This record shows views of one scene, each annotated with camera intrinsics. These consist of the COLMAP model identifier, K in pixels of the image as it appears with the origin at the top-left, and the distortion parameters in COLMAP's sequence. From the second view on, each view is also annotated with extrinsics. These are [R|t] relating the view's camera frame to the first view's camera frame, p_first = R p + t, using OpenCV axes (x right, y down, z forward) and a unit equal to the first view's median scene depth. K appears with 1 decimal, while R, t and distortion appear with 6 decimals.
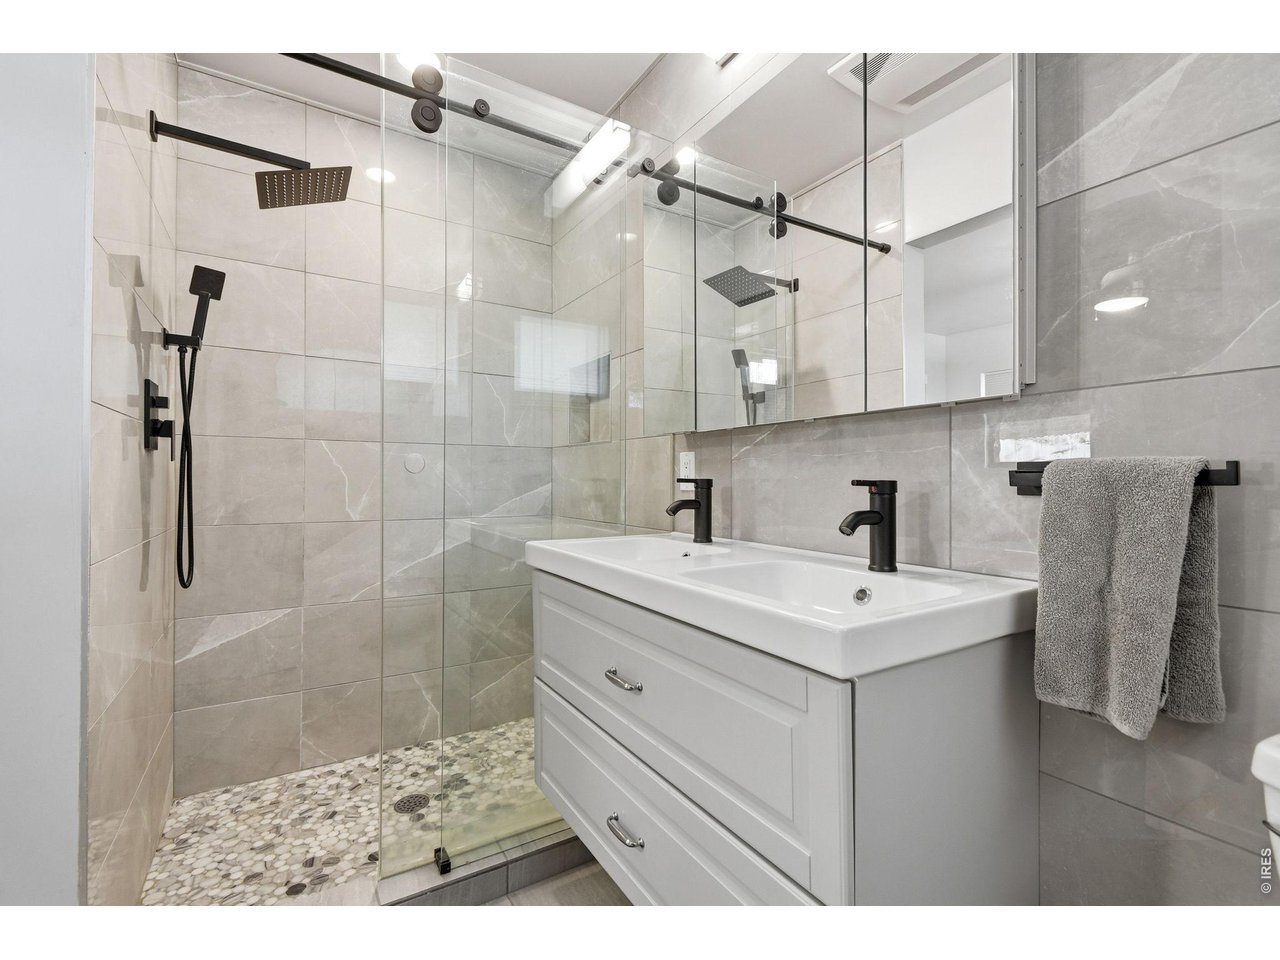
lens RADIAL K [[573.8, 0, 646.5], [0, 573.8, 478.3], [0, 0, 1]] dist [0.007369, 0.000119]
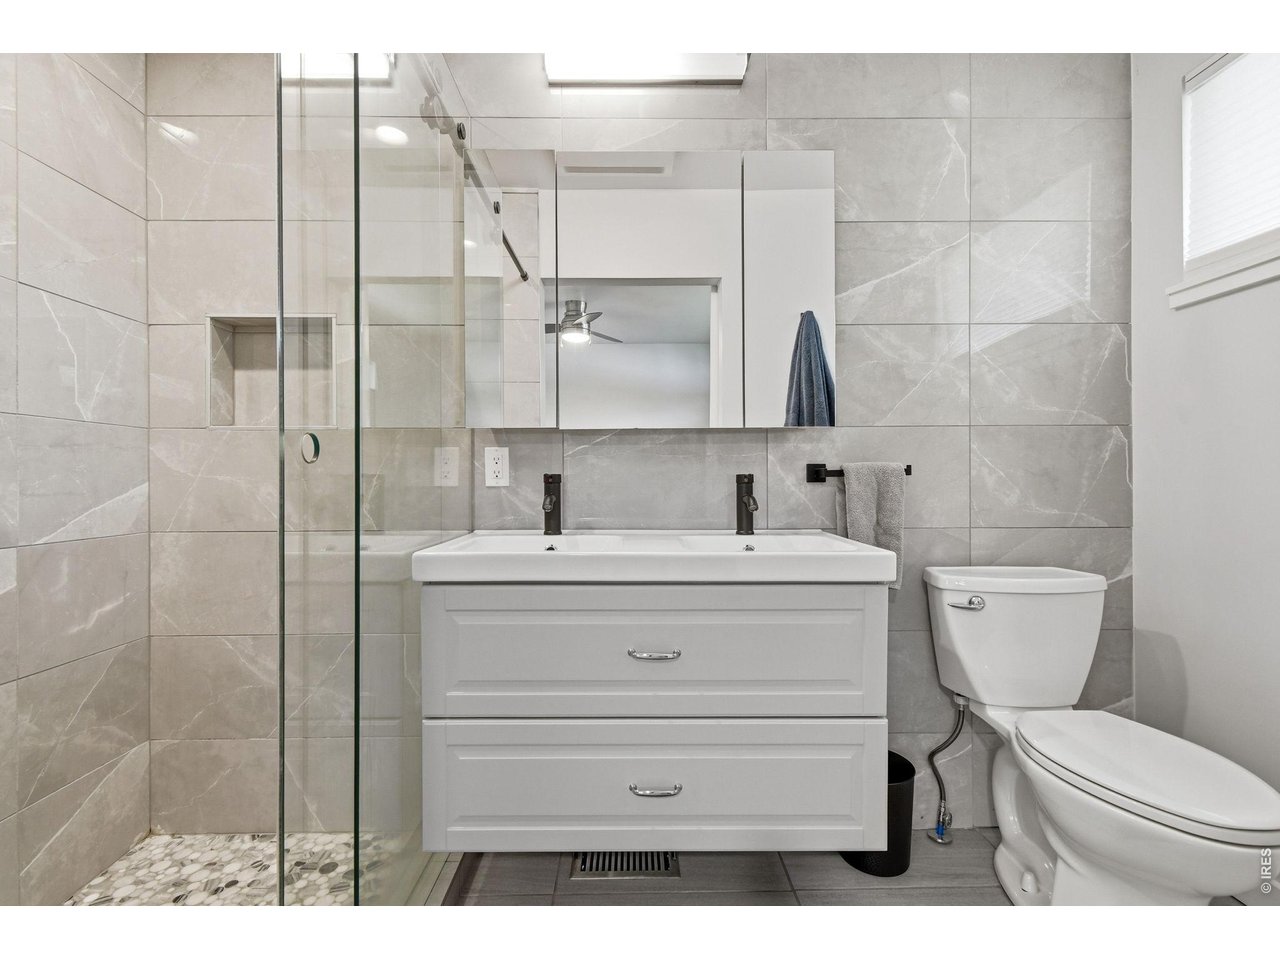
lens RADIAL K [[573.8, 0, 637.8], [0, 573.8, 477.1], [0, 0, 1]] dist [0.007369, 0.000119]
pose [[0.531330, -0.001203, 0.847164, -0.737608], [0.003357, 0.999994, -0.000686, 0.007994], [-0.847158, 0.003209, 0.531331, 0.321746]]
